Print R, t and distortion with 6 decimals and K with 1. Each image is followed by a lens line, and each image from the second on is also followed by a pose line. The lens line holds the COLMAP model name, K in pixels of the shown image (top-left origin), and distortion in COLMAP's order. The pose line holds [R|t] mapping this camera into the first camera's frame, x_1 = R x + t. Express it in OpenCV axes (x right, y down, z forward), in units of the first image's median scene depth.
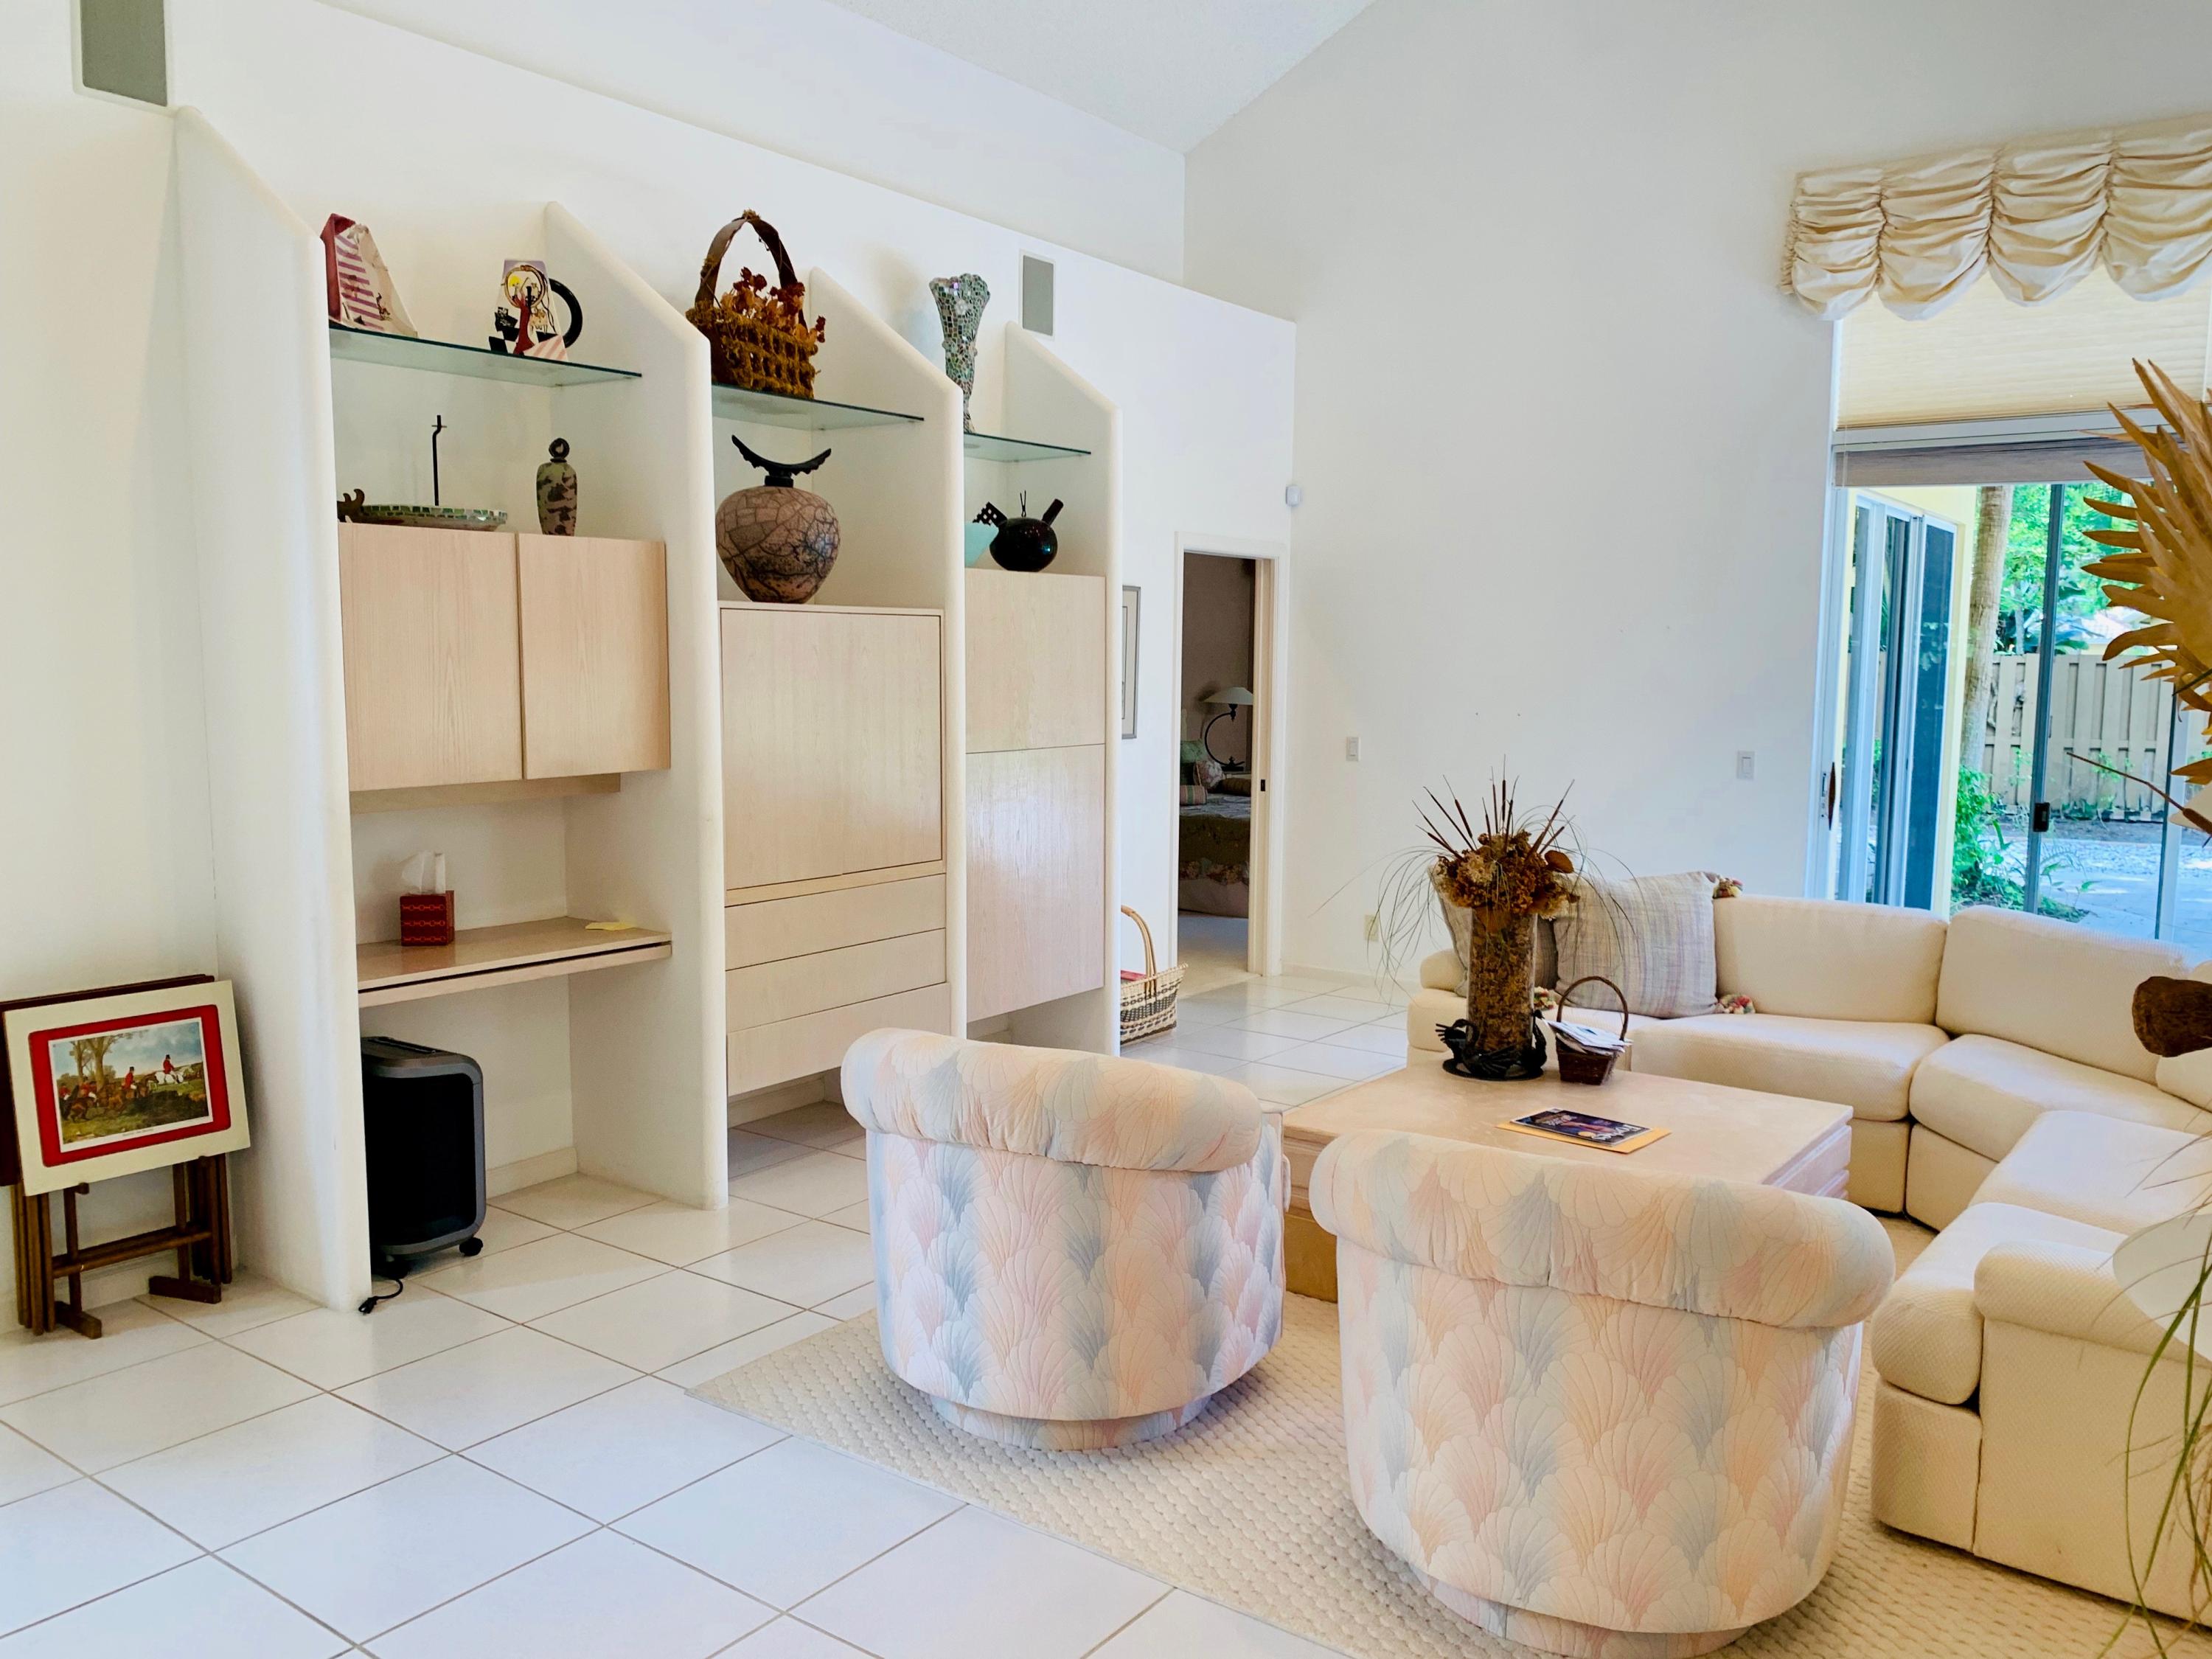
lens RADIAL K [[1674.5, 0, 1121.2], [0, 1674.5, 839.4], [0, 0, 1]] dist [0.048201, -0.055613]
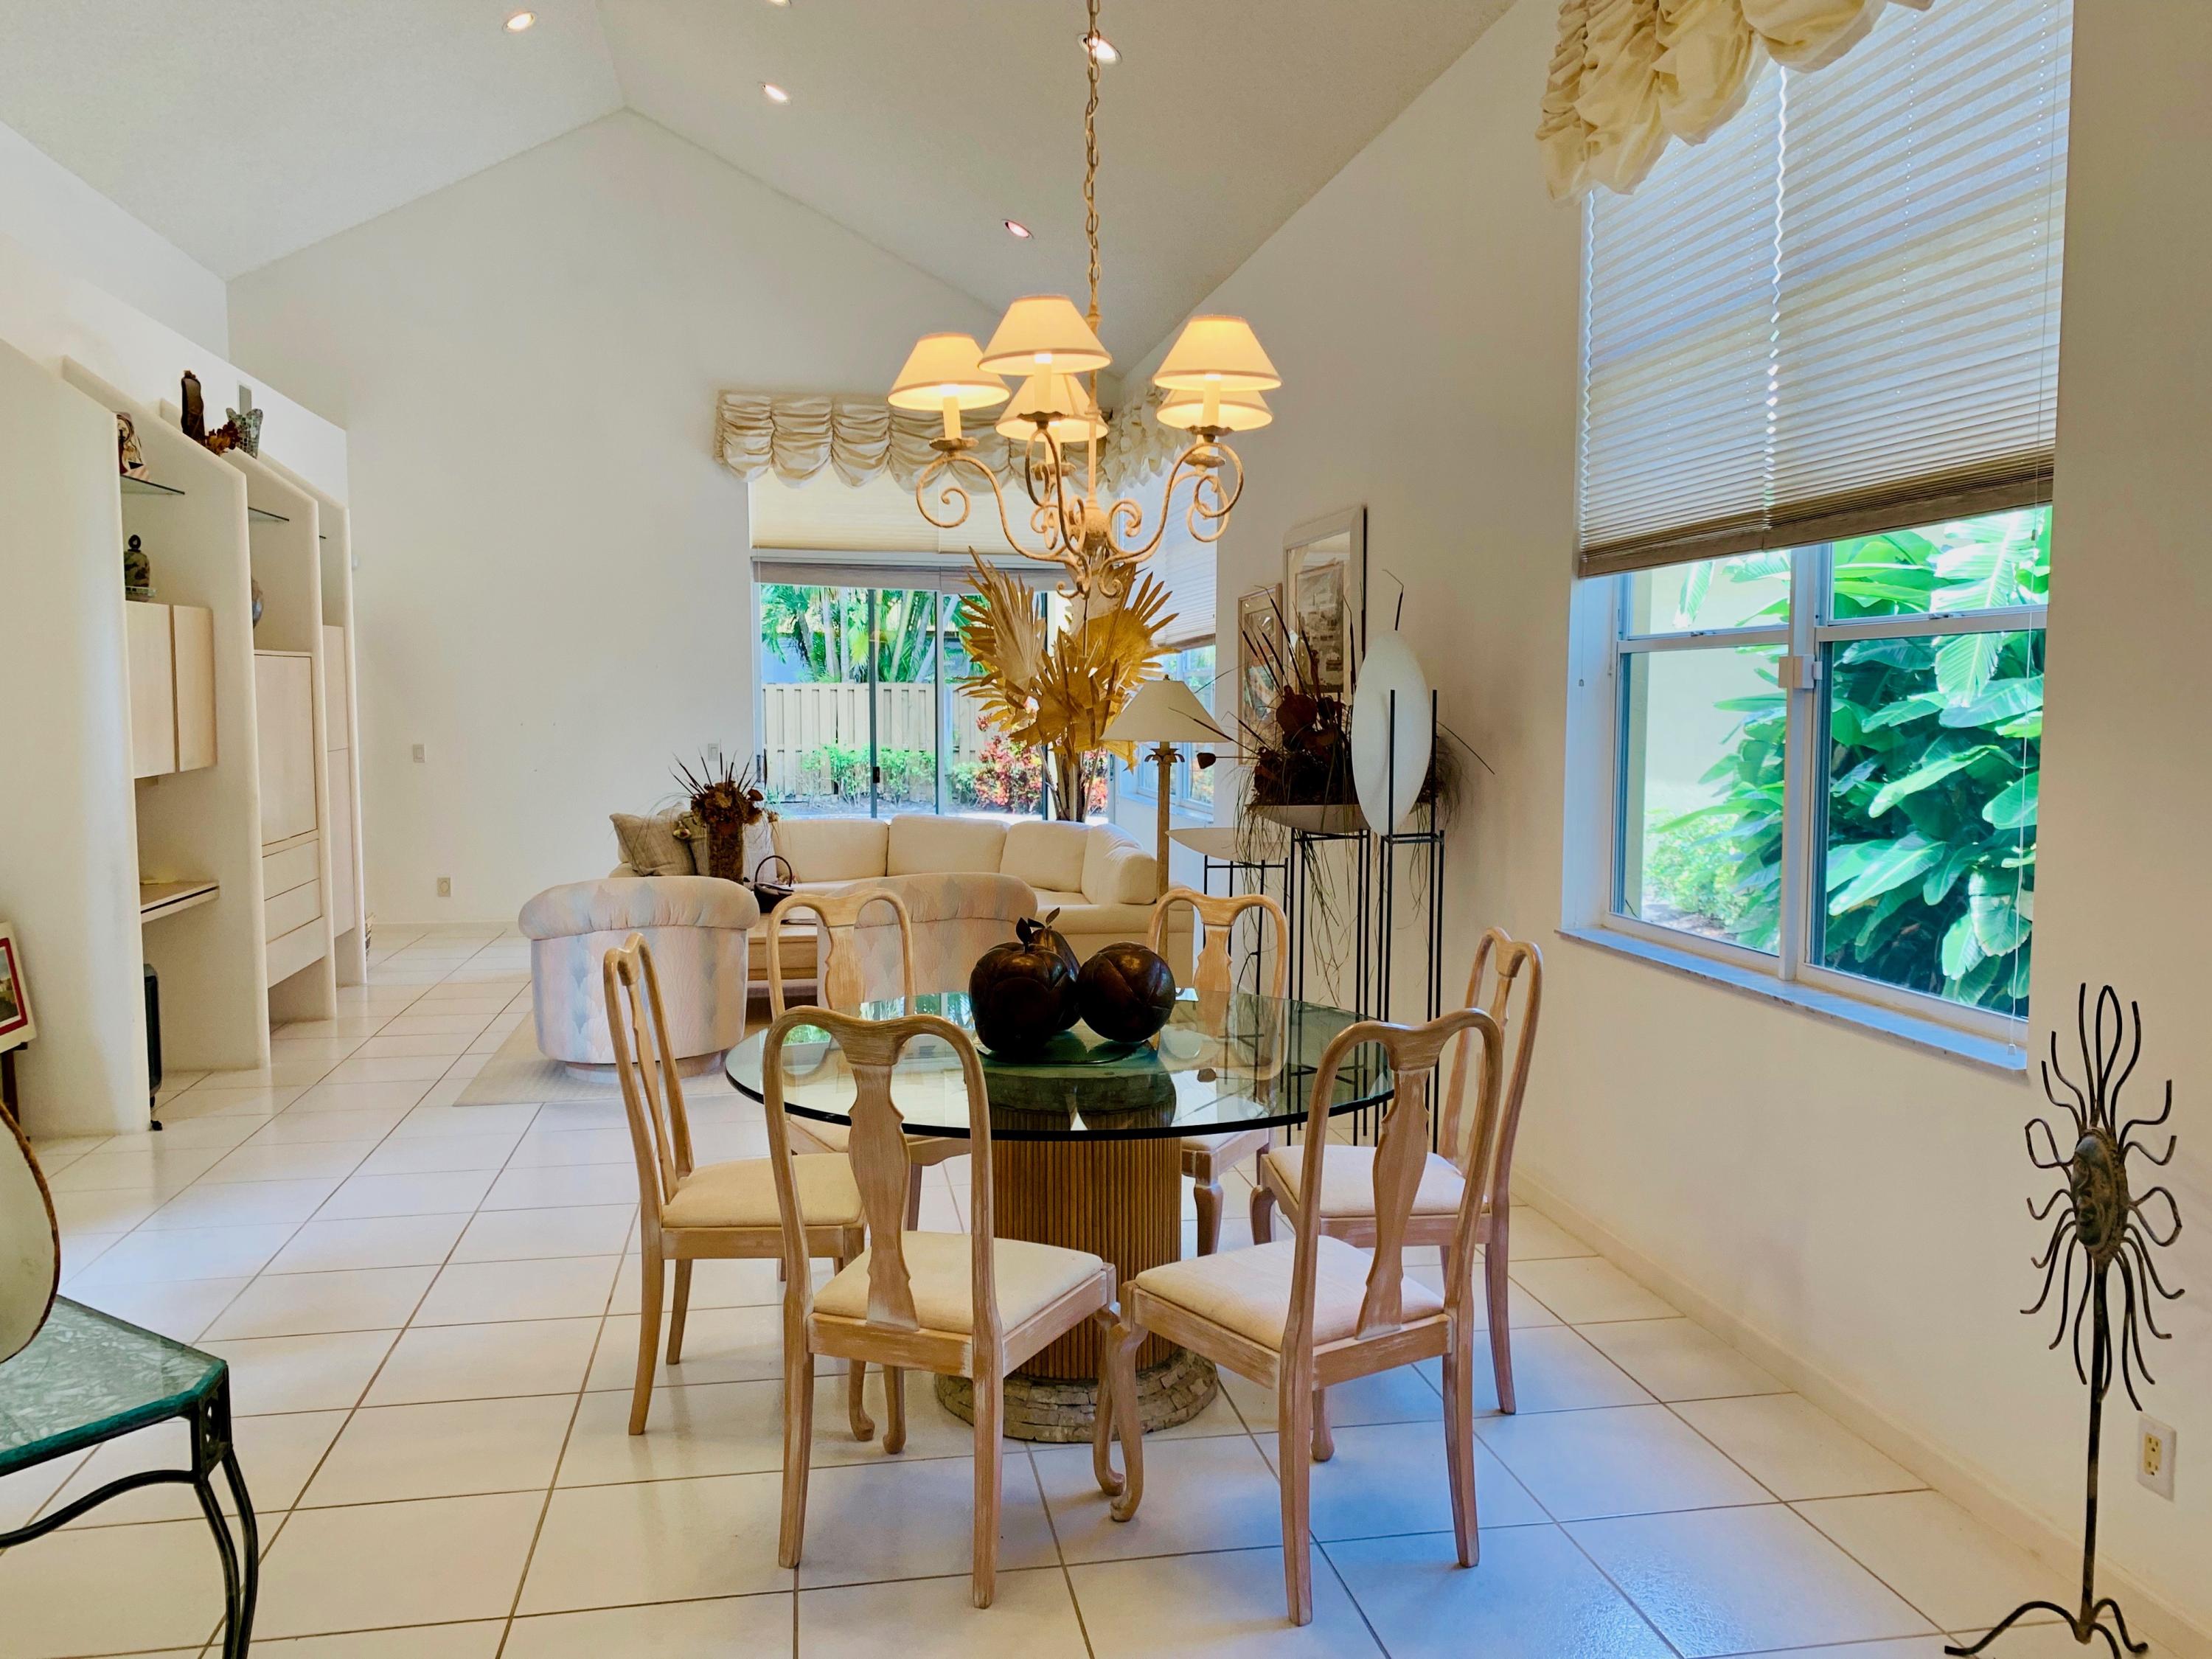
lens RADIAL K [[1684.9, 0, 1111.0], [0, 1684.9, 841.5], [0, 0, 1]] dist [0.126375, -0.255358]
pose [[0.685762, -0.072120, 0.724244, -0.605015], [0.083107, 0.996329, 0.020523, 0.042770], [-0.723065, 0.046116, 0.689239, -0.418137]]
